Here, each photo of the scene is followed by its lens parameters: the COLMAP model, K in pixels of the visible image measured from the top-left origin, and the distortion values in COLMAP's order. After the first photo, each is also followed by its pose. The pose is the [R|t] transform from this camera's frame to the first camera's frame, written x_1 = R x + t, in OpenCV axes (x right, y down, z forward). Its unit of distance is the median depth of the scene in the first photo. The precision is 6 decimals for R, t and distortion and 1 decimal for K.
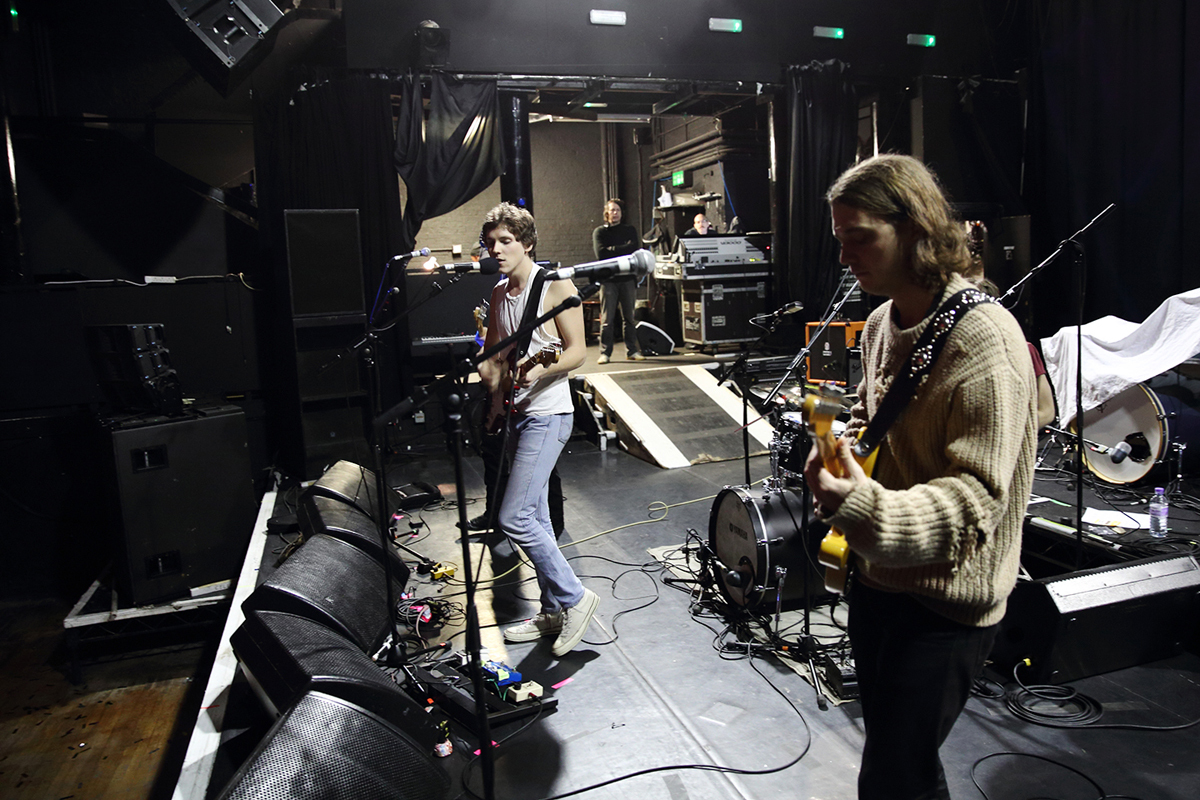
lens RADIAL K [[852.4, 0, 600.6], [0, 852.4, 380.1], [0, 0, 1]] dist [-0.079865, 0.001501]
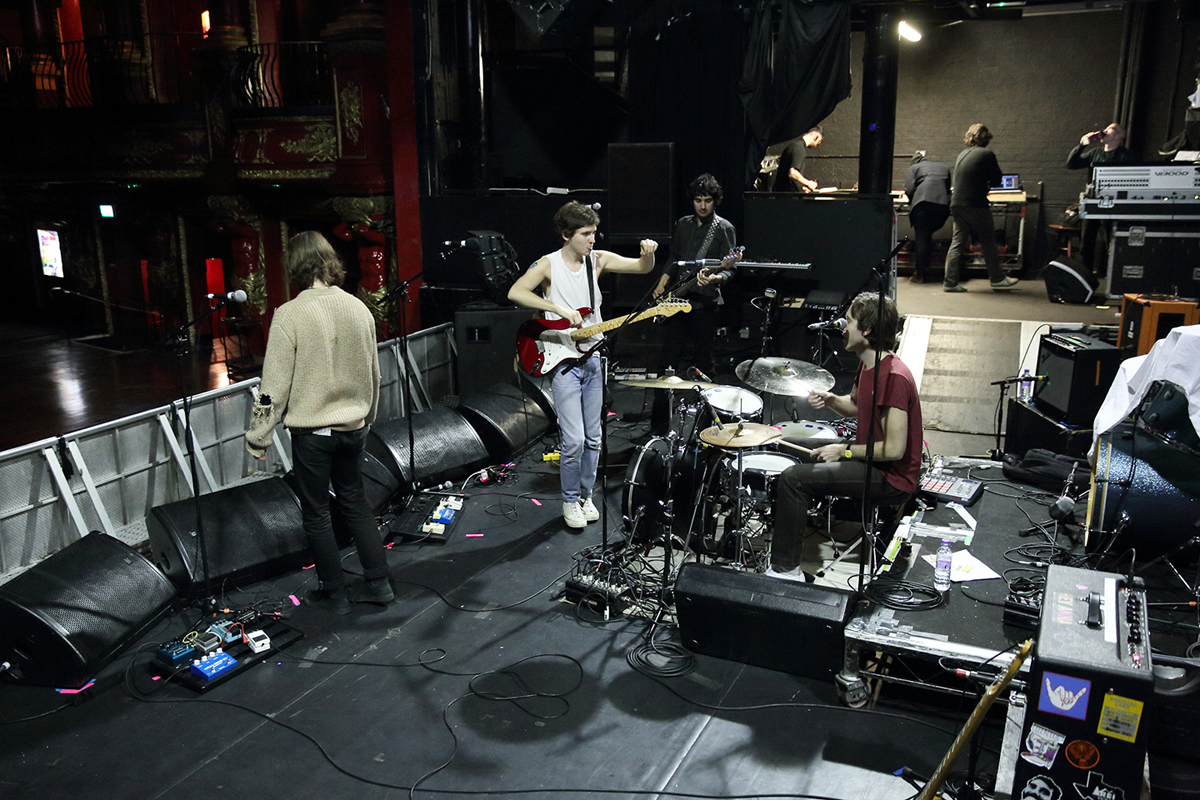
lens RADIAL K [[993.4, 0, 600.0], [0, 993.4, 400.0], [0, 0, 1]] dist [-0.069617, 0.073667]
pose [[0.720040, 0.200842, -0.664233, 0.519571], [-0.099794, 0.977220, 0.187300, -0.092533], [0.686720, -0.068577, 0.723680, -0.038676]]
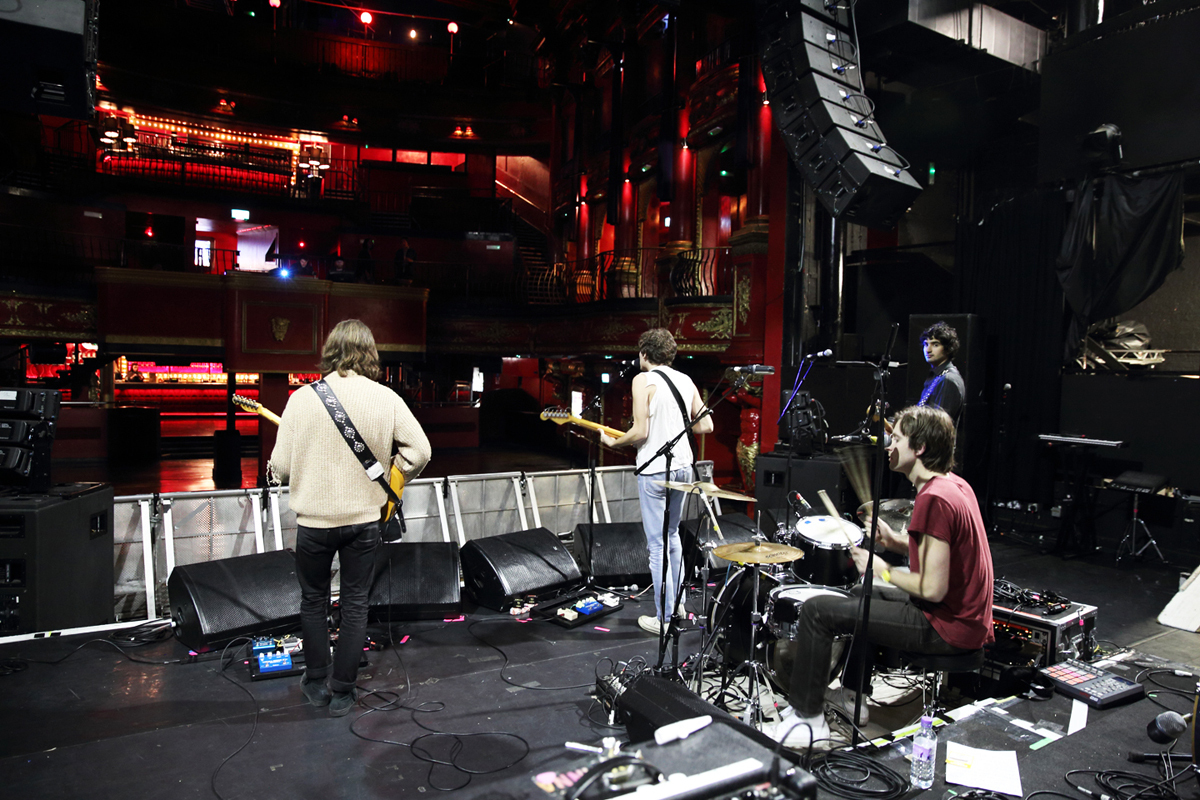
lens RADIAL K [[802.2, 0, 600.0], [0, 802.2, 400.0], [0, 0, 1]] dist [-0.119861, 0.078523]
pose [[0.240688, 0.097510, -0.965692, 0.566755], [-0.151352, 0.986540, 0.061893, -0.065996], [0.958729, 0.131262, 0.252207, 0.220018]]
